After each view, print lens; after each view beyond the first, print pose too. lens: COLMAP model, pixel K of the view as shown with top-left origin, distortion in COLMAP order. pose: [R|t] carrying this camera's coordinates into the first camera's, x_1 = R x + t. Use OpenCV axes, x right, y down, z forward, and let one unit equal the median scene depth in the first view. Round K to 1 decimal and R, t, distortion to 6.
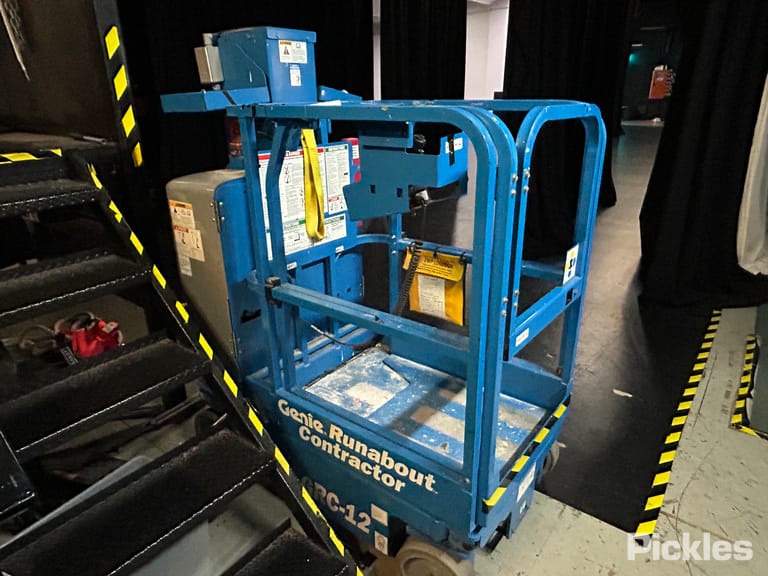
lens RADIAL K [[501.7, 0, 385.0], [0, 501.7, 291.0], [0, 0, 1]] dist [-0.003914, -0.003232]
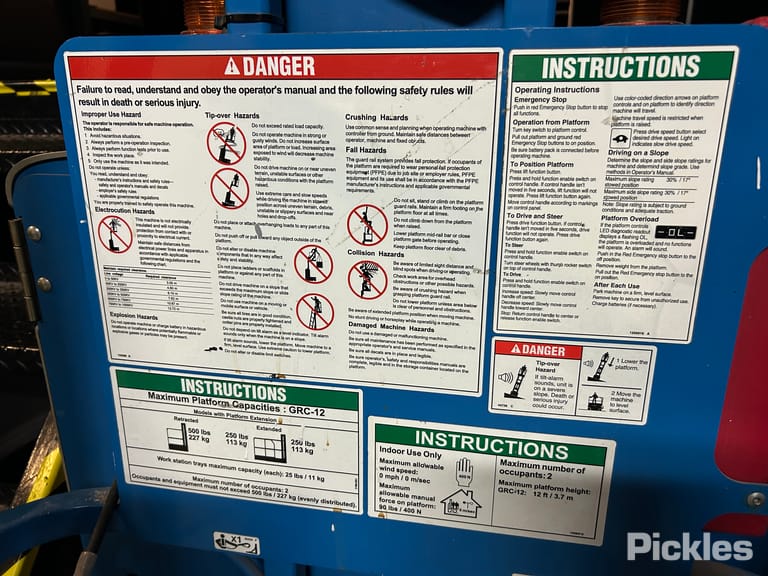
lens RADIAL K [[573.1, 0, 380.8], [0, 573.1, 289.6], [0, 0, 1]] dist [0.030841, -0.015490]
pose [[0.452615, 0.273420, -0.848753, 0.044891], [-0.330409, 0.935501, 0.125168, -0.208525], [0.828233, 0.223783, 0.513762, 0.831965]]
